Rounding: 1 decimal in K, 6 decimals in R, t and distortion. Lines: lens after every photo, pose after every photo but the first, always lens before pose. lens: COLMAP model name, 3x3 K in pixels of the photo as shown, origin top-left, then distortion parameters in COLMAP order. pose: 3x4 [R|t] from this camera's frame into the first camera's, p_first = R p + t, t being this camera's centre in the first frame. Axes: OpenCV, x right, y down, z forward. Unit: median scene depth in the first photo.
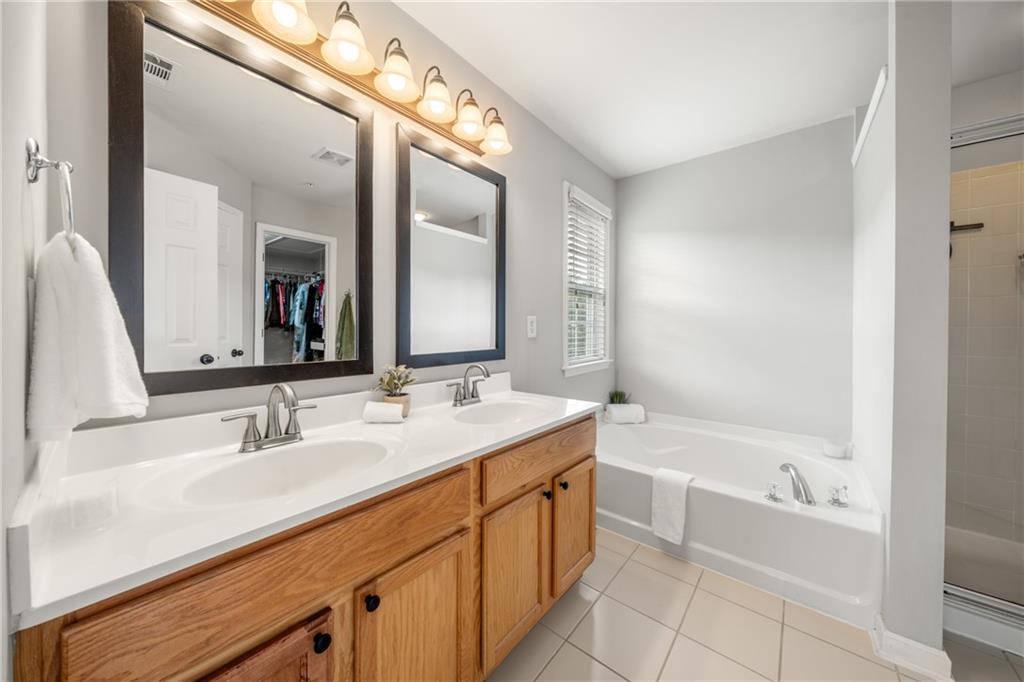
lens RADIAL K [[348.5, 0, 511.1], [0, 348.5, 333.1], [0, 0, 1]] dist [-0.002332, -0.000270]
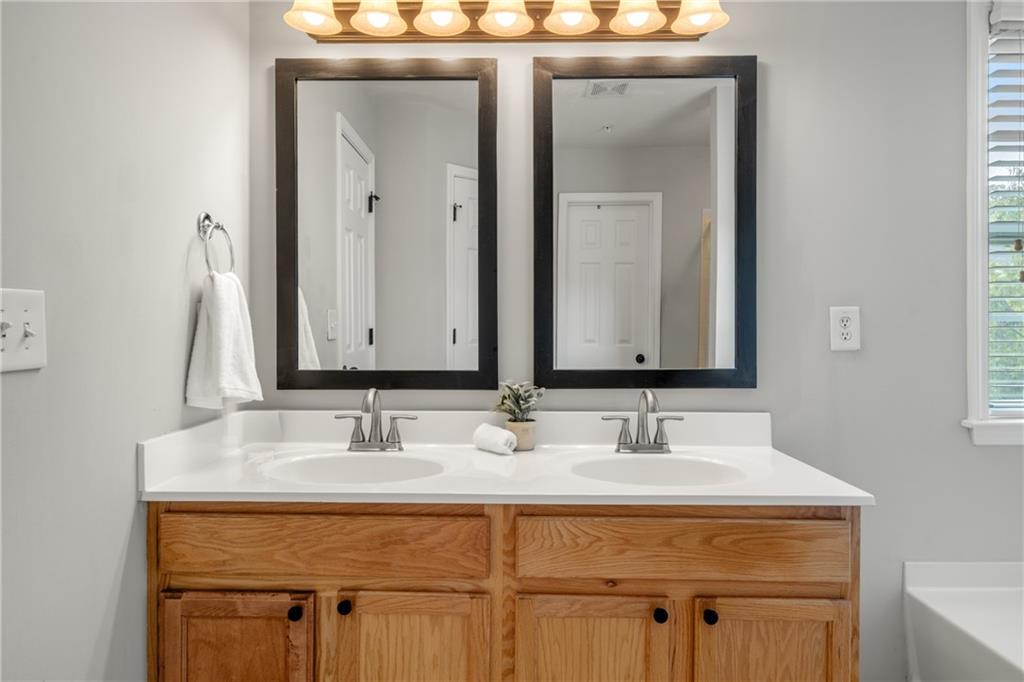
lens RADIAL K [[622.7, 0, 511.7], [0, 622.7, 338.5], [0, 0, 1]] dist [0.001529, 0.000891]
pose [[0.641249, 0.010889, -0.767256, 0.922846], [-0.007668, 0.999940, 0.007782, -0.016385], [0.767295, 0.000894, 0.641294, 0.150552]]
